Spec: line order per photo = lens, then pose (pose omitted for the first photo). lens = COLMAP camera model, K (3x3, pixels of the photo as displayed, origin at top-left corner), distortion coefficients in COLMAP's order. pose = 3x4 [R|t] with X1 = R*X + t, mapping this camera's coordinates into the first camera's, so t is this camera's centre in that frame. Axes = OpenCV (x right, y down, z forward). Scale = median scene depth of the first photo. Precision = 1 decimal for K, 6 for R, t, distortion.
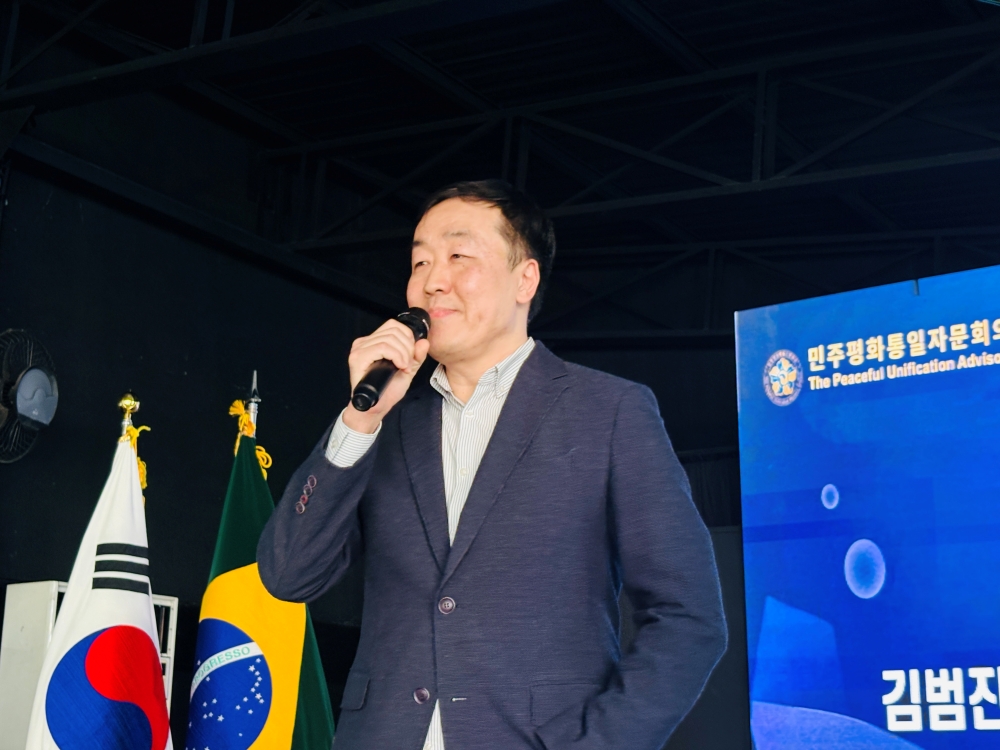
lens RADIAL K [[1518.6, 0, 491.0], [0, 1518.6, 388.4], [0, 0, 1]] dist [0.086665, -0.143376]
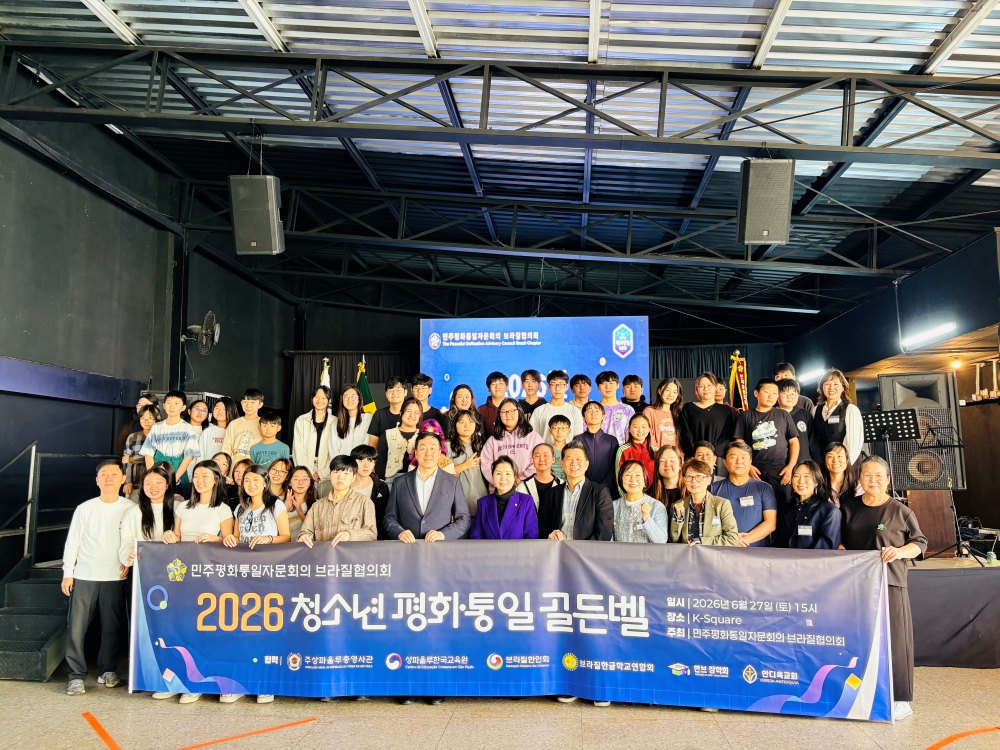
lens RADIAL K [[762.7, 0, 500.0], [0, 762.7, 375.0], [0, 0, 1]] dist [0.084680, -0.000322]
pose [[0.880000, 0.048610, 0.472479, -0.512237], [-0.112554, 0.987758, 0.108010, -0.140931], [-0.461445, -0.148228, 0.874698, -0.608027]]
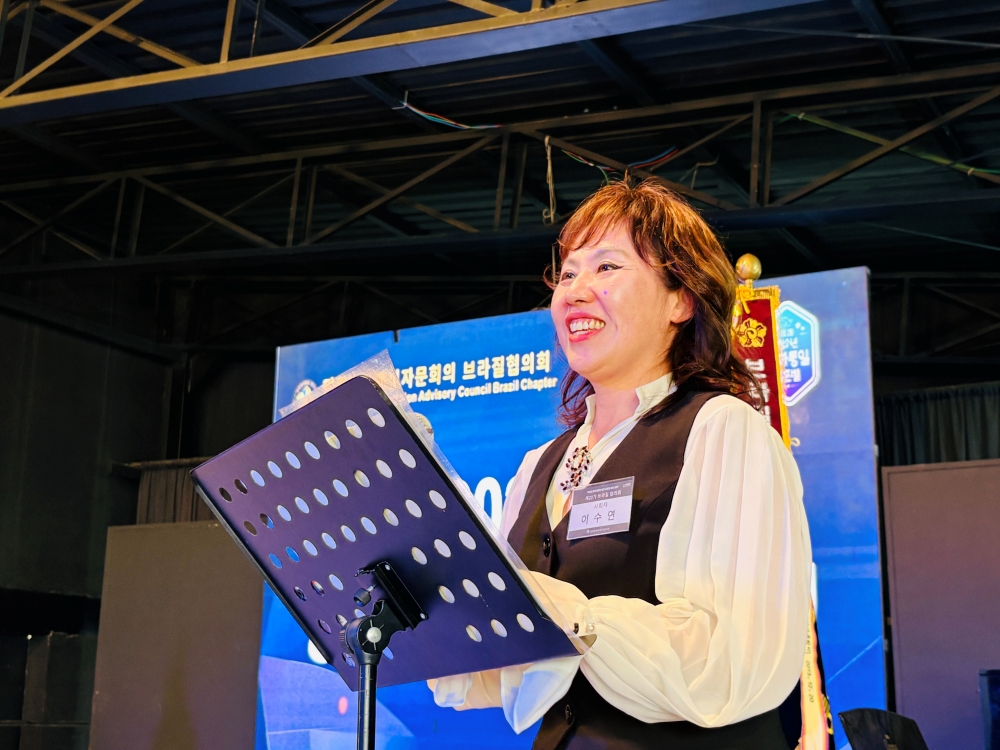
lens RADIAL K [[1404.2, 0, 500.0], [0, 1404.2, 375.0], [0, 0, 1]] dist [0.160089, -0.779340]
pose [[0.997464, 0.025263, 0.066535, 0.291050], [-0.026222, 0.999564, 0.013584, -0.052450], [-0.066163, -0.015294, 0.997692, -0.193931]]
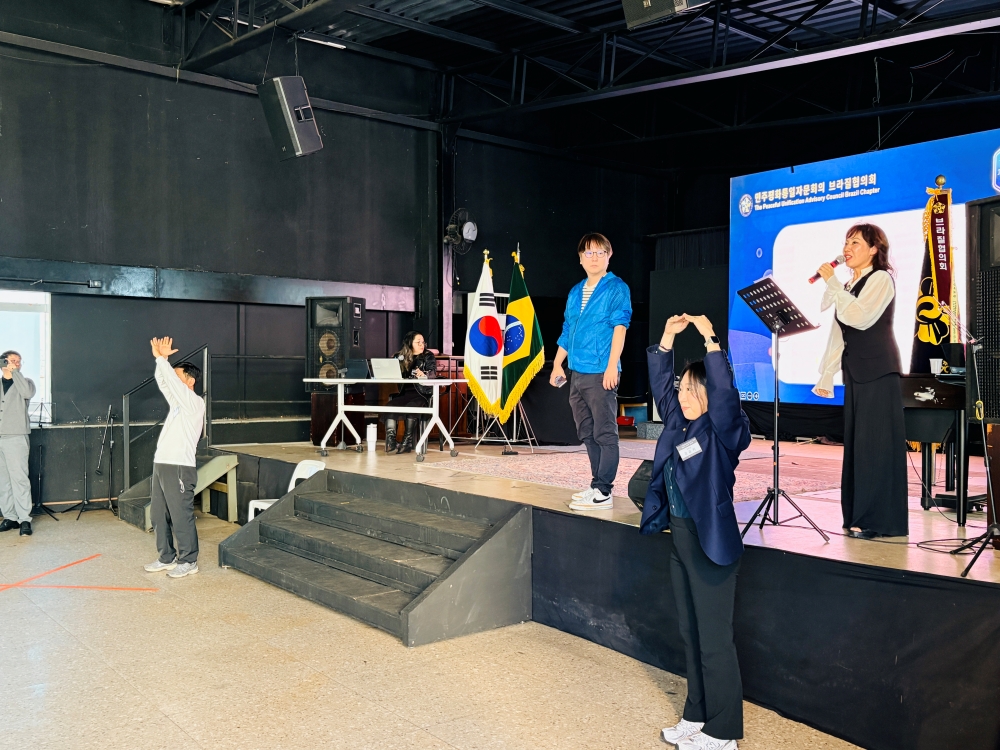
lens RADIAL K [[902.4, 0, 493.9], [0, 902.4, 389.1], [0, 0, 1]] dist [0.114909, -0.336607]
pose [[0.950654, 0.009152, -0.310119, 0.282070], [0.076871, 0.961450, 0.264018, -0.155414], [0.300580, -0.274829, 0.913302, -0.644606]]
